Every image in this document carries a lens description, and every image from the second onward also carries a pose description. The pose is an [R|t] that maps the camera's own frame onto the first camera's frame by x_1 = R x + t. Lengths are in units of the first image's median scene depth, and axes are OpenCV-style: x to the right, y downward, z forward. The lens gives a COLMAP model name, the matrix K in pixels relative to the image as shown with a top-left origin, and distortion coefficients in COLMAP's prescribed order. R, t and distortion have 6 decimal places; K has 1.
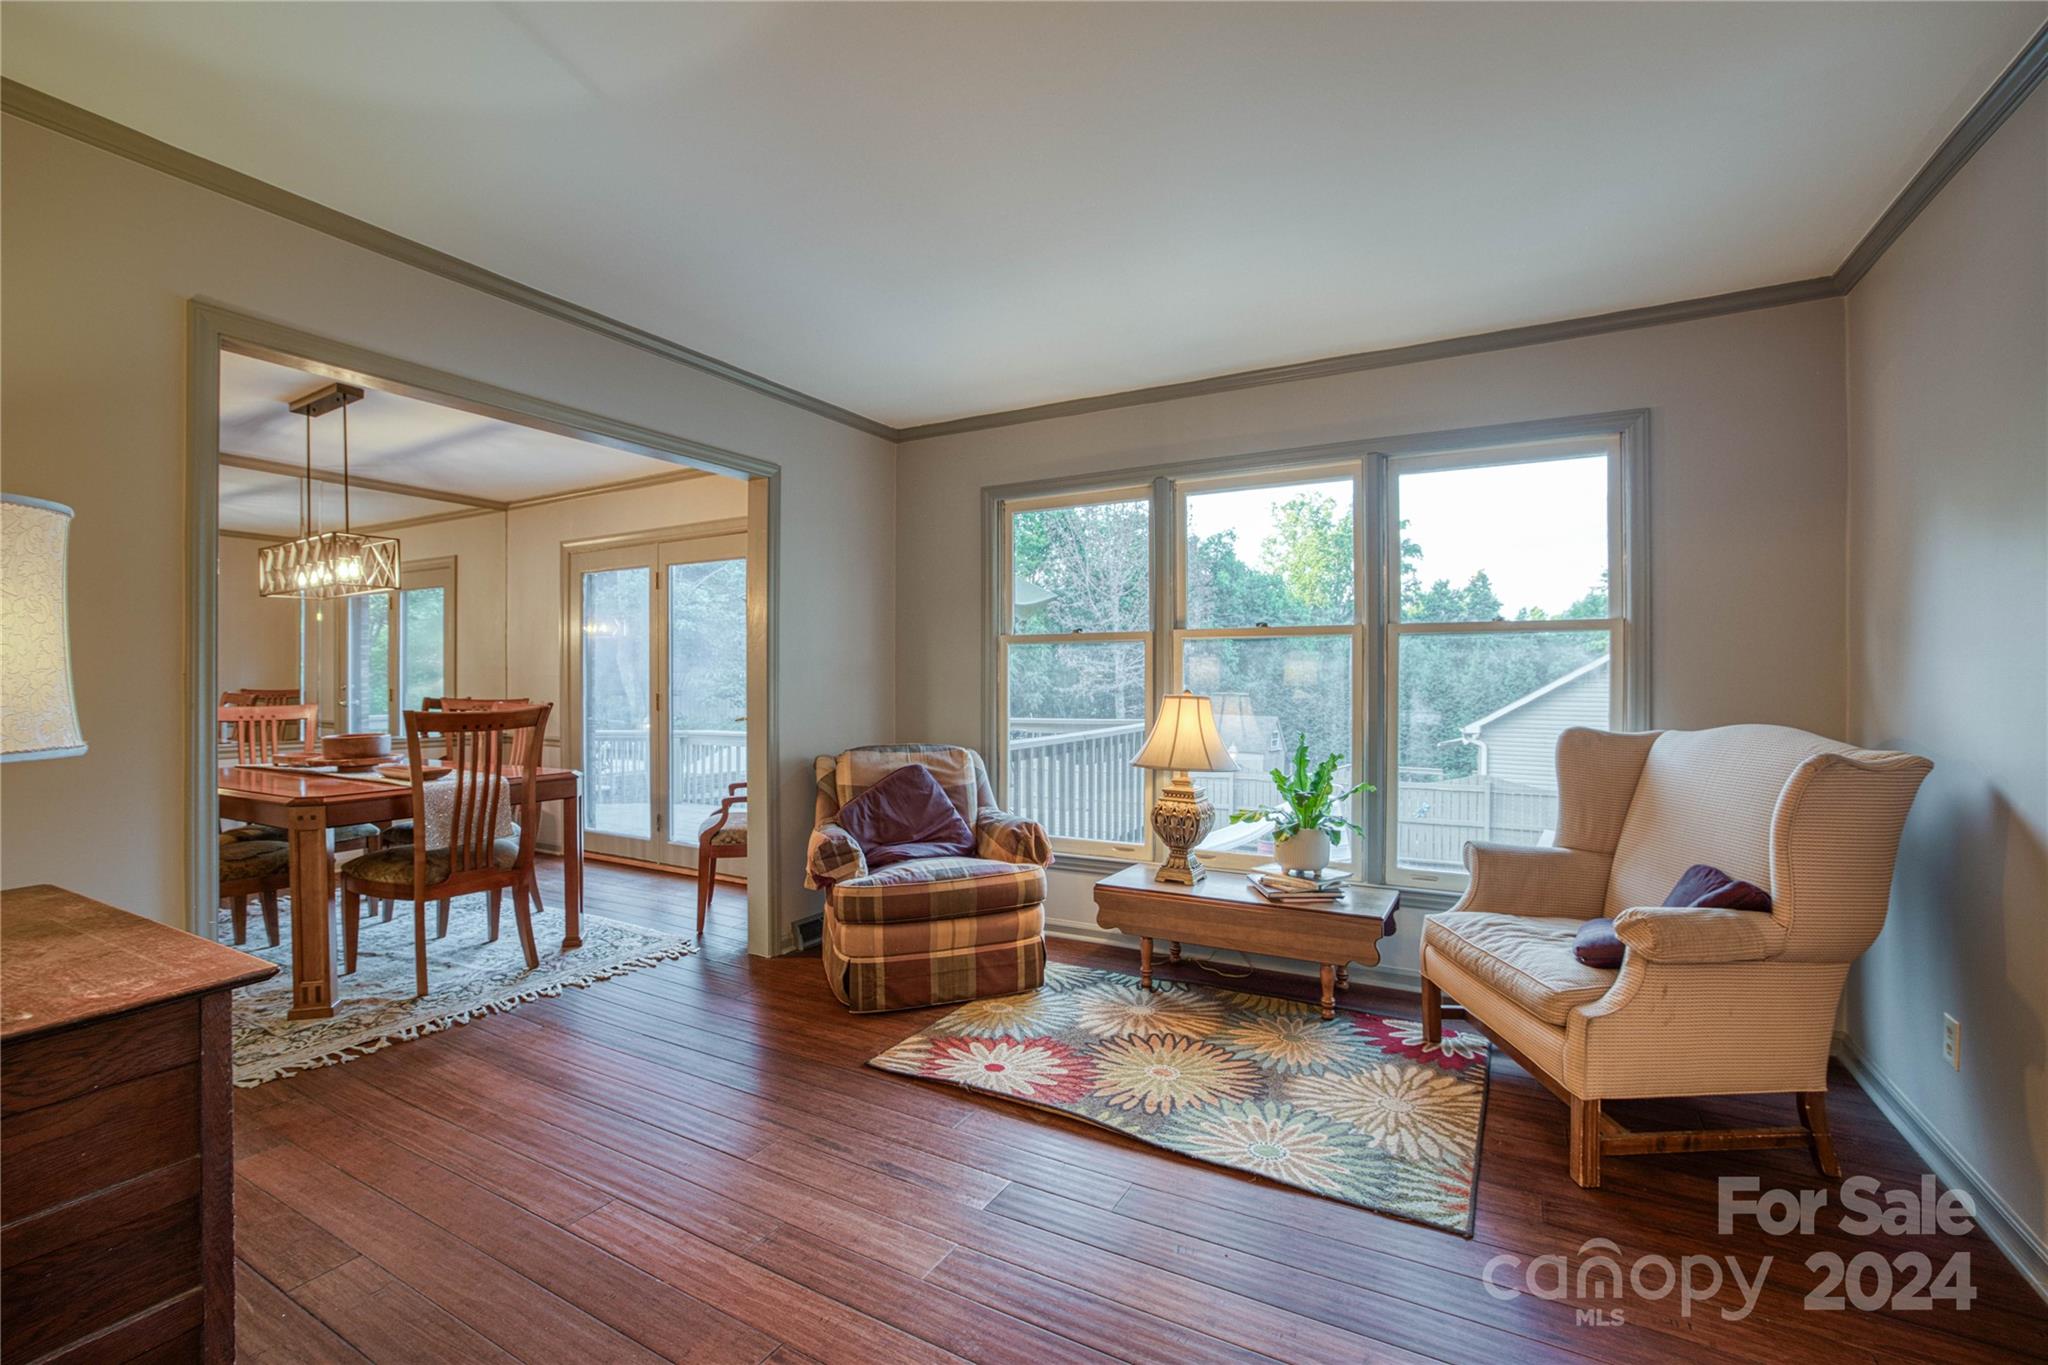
lens RADIAL K [[869.6, 0, 1025.8], [0, 869.6, 661.3], [0, 0, 1]] dist [-0.037130, 0.000267]
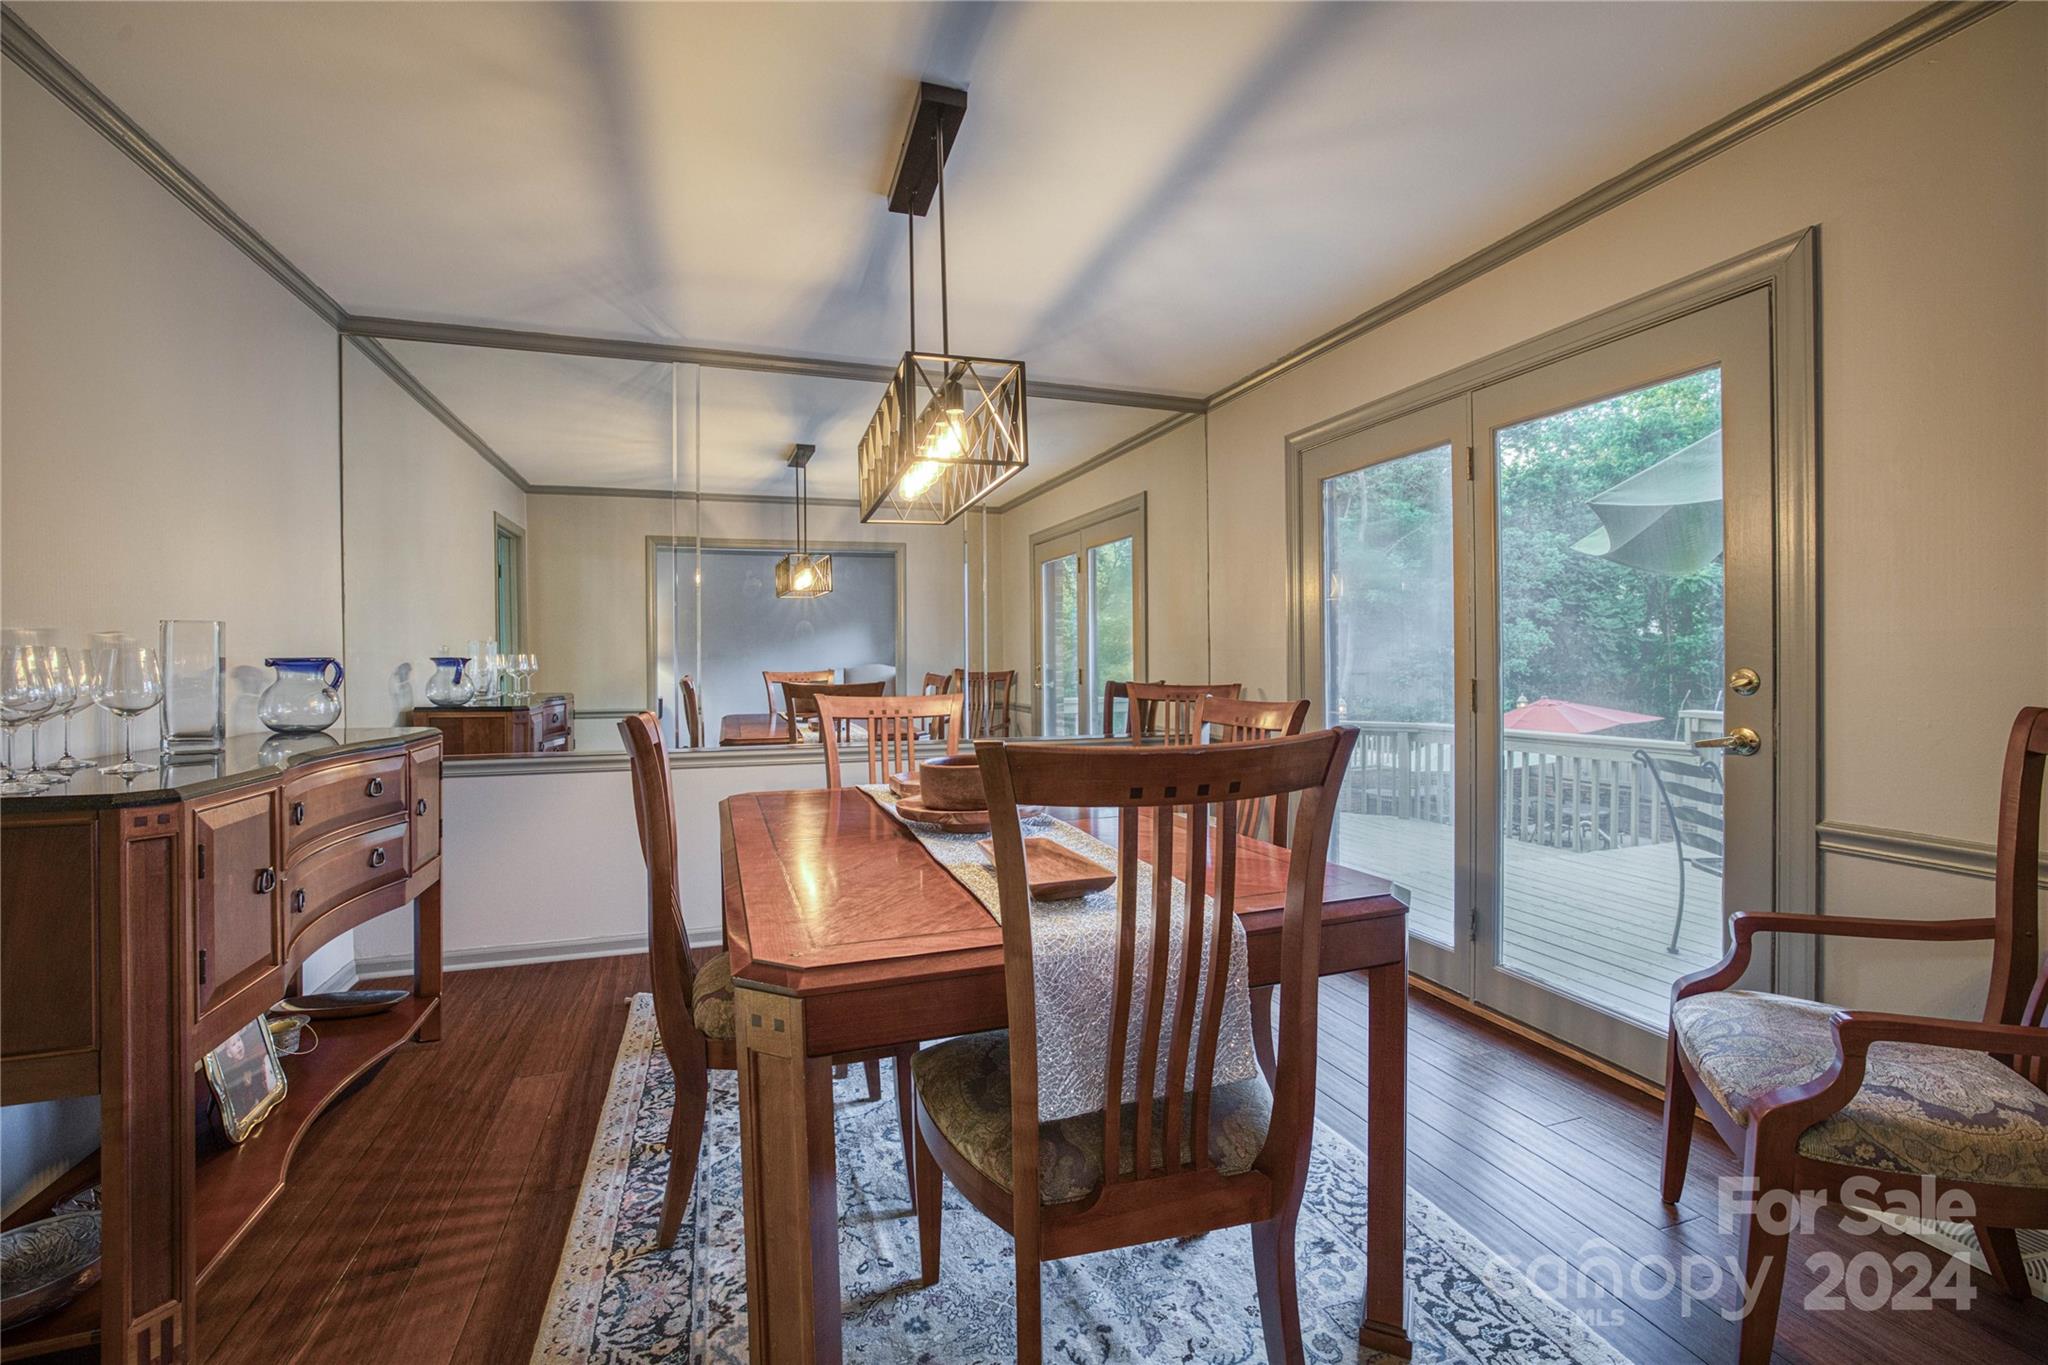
lens RADIAL K [[869.6, 0, 1025.8], [0, 869.6, 661.3], [0, 0, 1]] dist [-0.037130, 0.000267]
pose [[0.740208, 0.001639, -0.672376, -0.369148], [0.008826, 0.999887, 0.012153, 0.024182], [0.672320, -0.014931, 0.740110, 0.577183]]
